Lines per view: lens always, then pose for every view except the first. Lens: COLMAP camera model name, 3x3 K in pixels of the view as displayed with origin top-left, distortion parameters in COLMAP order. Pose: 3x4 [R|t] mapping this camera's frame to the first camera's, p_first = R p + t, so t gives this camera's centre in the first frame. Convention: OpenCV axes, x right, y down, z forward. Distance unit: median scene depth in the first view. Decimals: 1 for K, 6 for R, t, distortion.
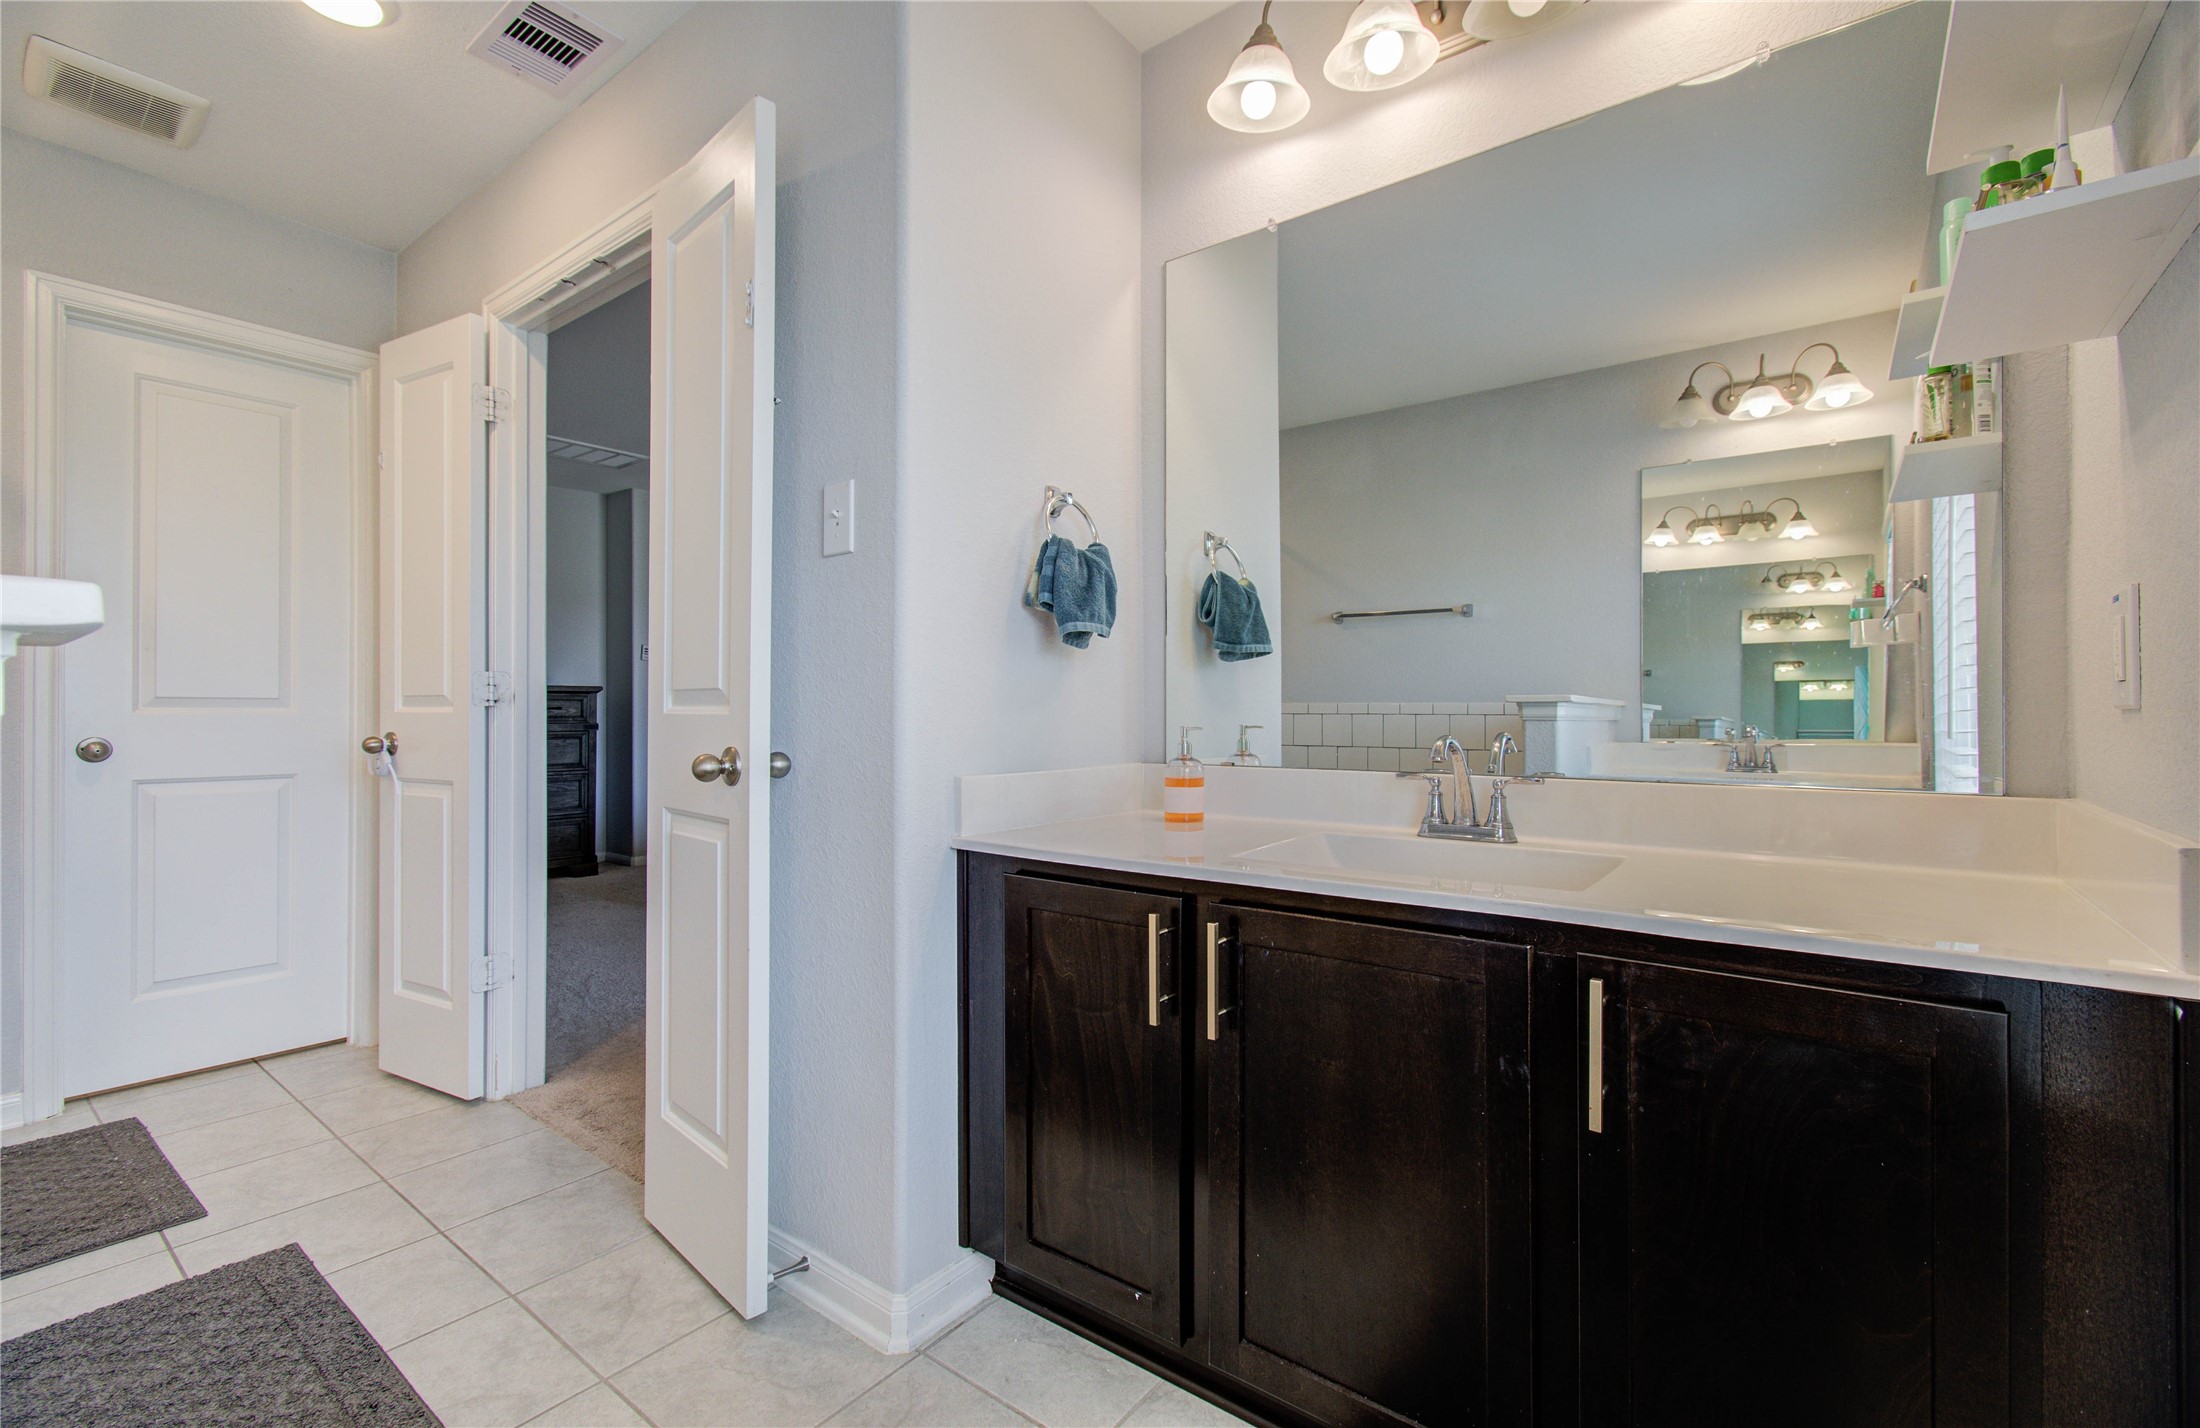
lens RADIAL K [[972.7, 0, 1112.8], [0, 972.7, 707.3], [0, 0, 1]] dist [-0.000919, 0.000038]
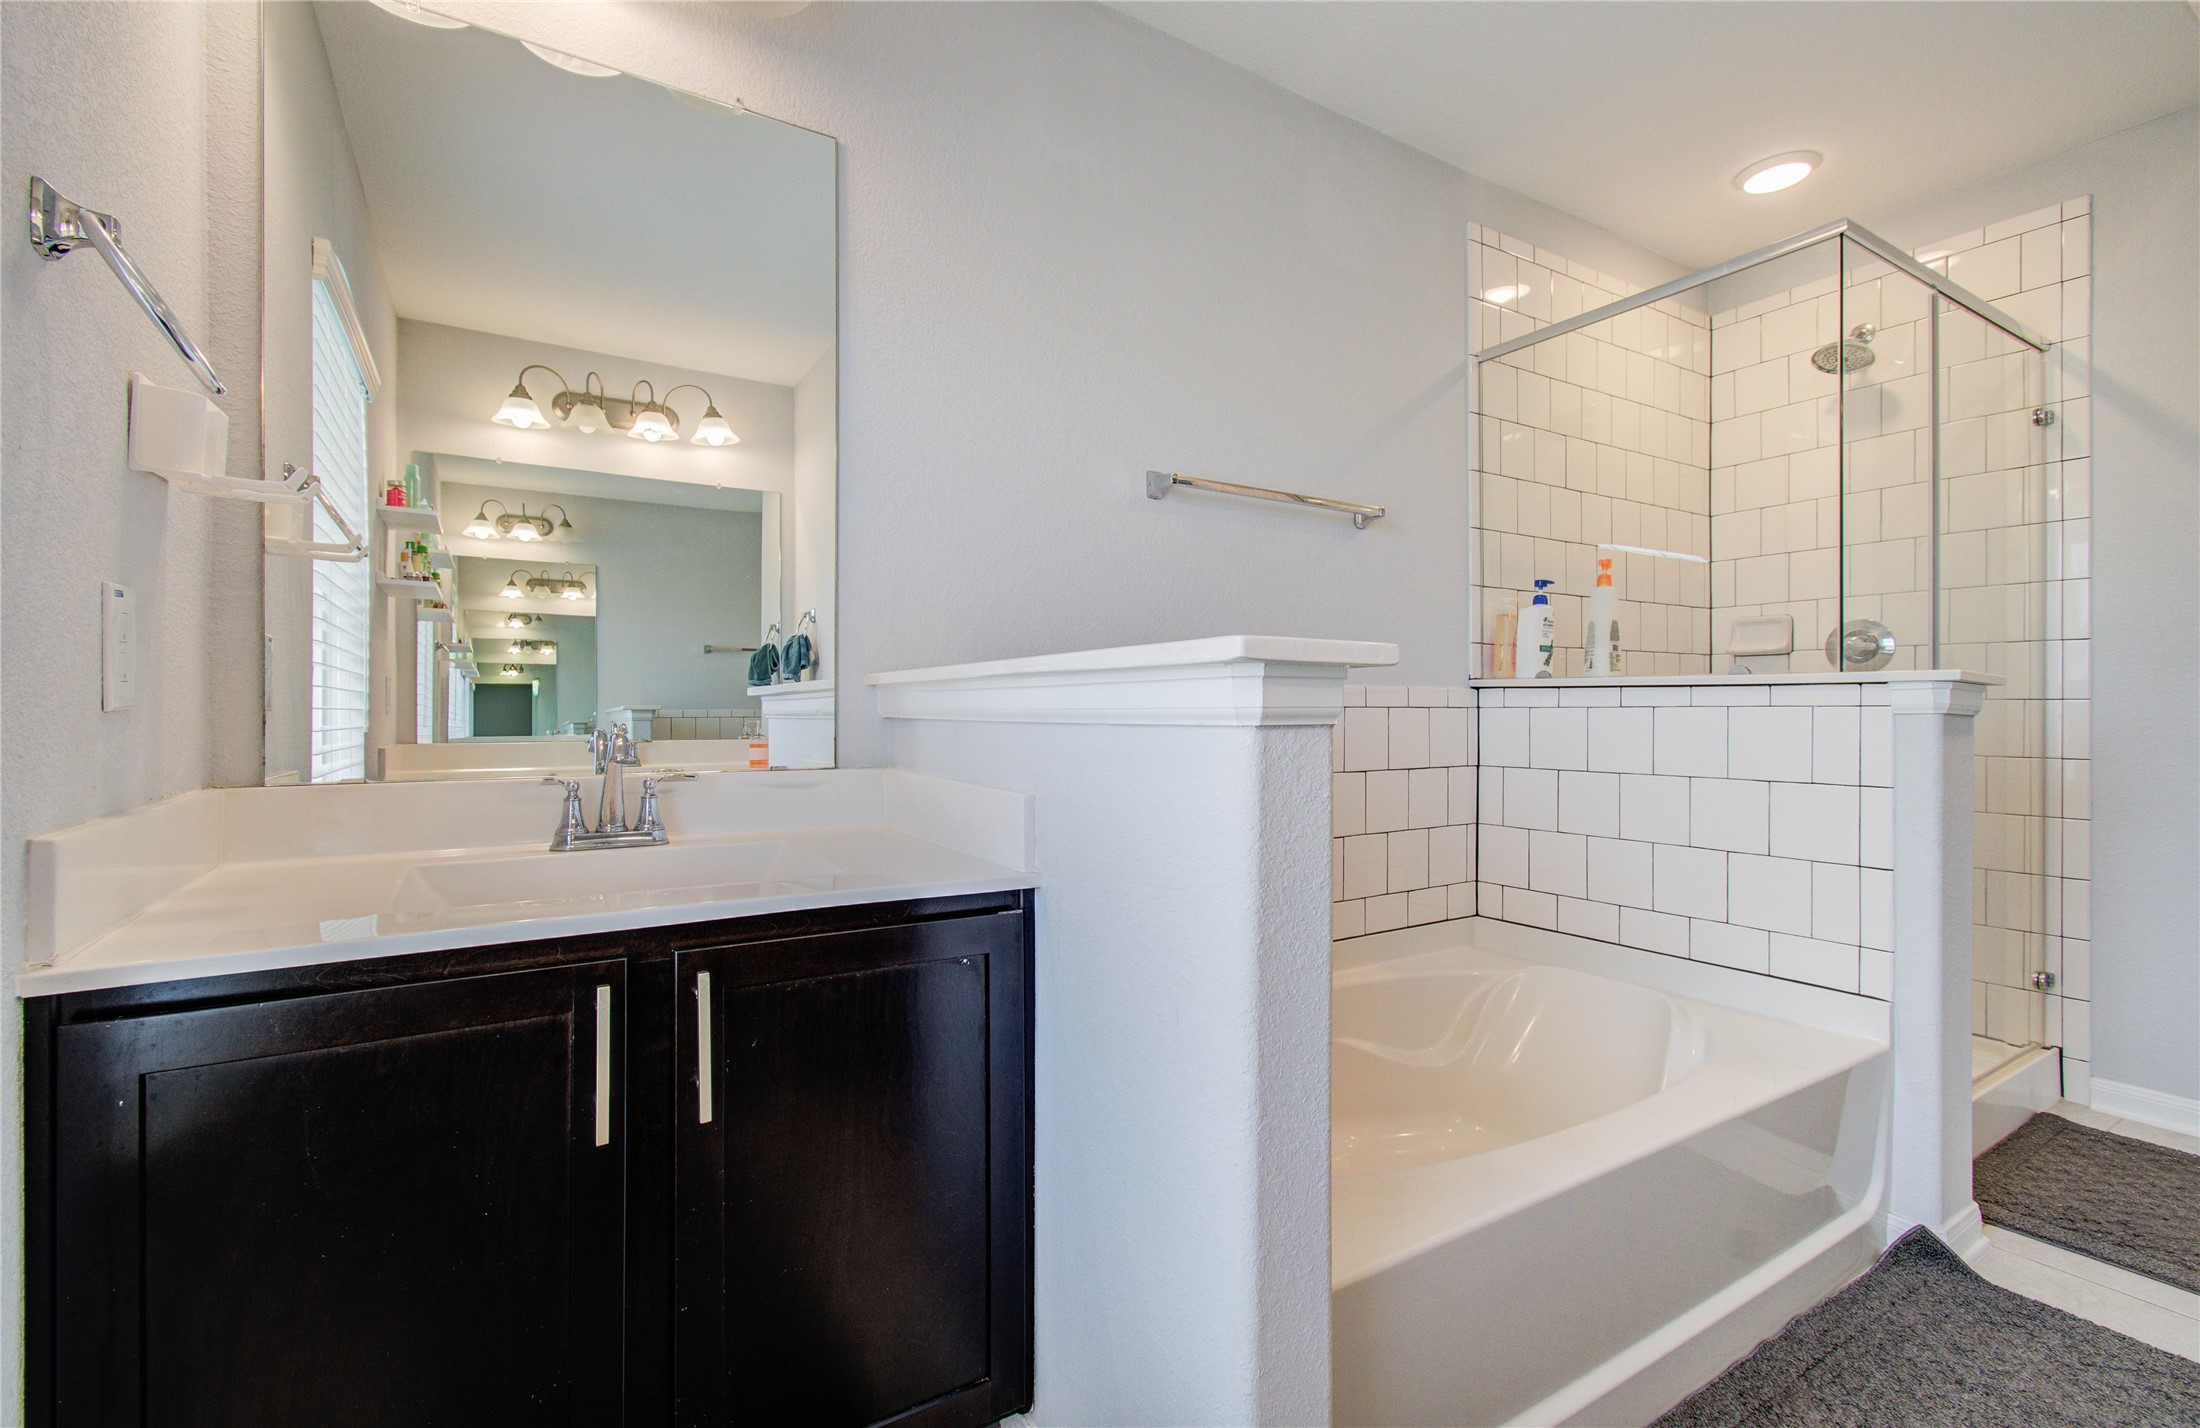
lens RADIAL K [[972.7, 0, 1112.8], [0, 972.7, 707.3], [0, 0, 1]] dist [-0.000919, 0.000038]
pose [[0.360731, -0.001934, 0.932668, -0.215463], [0.000808, 0.999998, 0.001761, 0.001352], [-0.932669, 0.000119, 0.360732, 0.173557]]
